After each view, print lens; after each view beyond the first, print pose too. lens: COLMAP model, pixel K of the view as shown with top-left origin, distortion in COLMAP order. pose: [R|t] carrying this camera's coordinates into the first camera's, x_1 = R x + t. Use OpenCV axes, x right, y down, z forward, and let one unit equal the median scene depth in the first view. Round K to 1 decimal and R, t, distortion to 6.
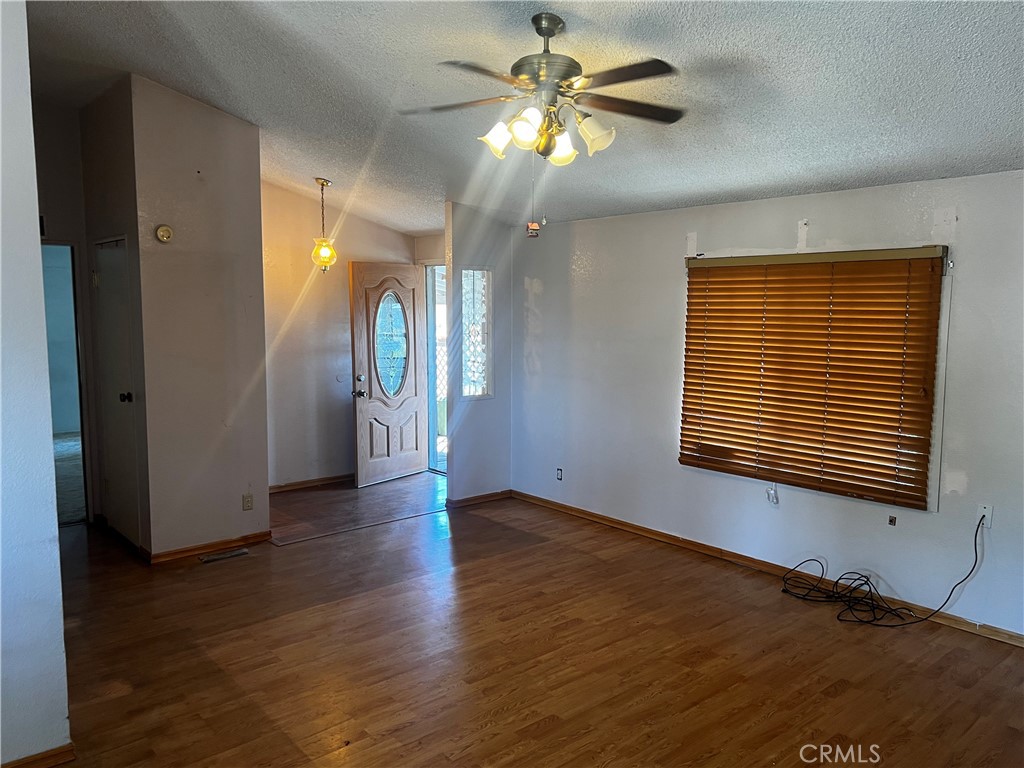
lens RADIAL K [[771.4, 0, 510.1], [0, 771.4, 382.2], [0, 0, 1]] dist [0.056686, -0.064750]
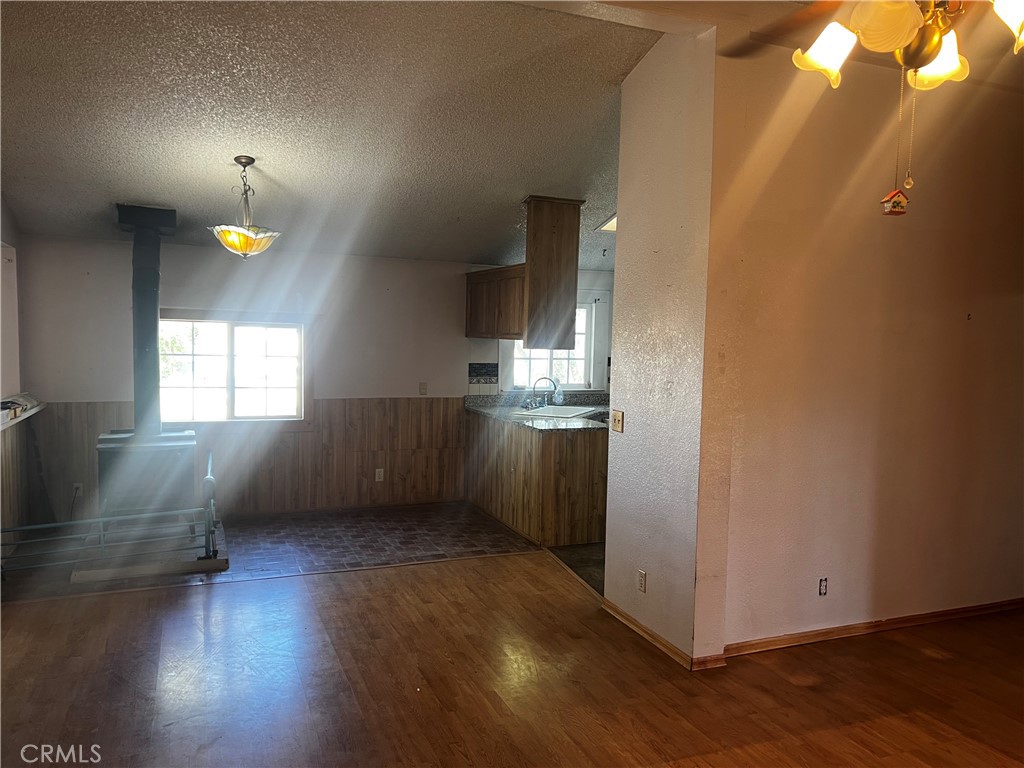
lens RADIAL K [[771.4, 0, 511.8], [0, 771.4, 385.1], [0, 0, 1]] dist [0.056686, -0.064750]
pose [[-0.323998, 0.044658, -0.945003, 0.634086], [-0.129698, 0.987357, 0.091127, -0.057819], [0.937125, 0.152090, -0.314109, 0.895912]]
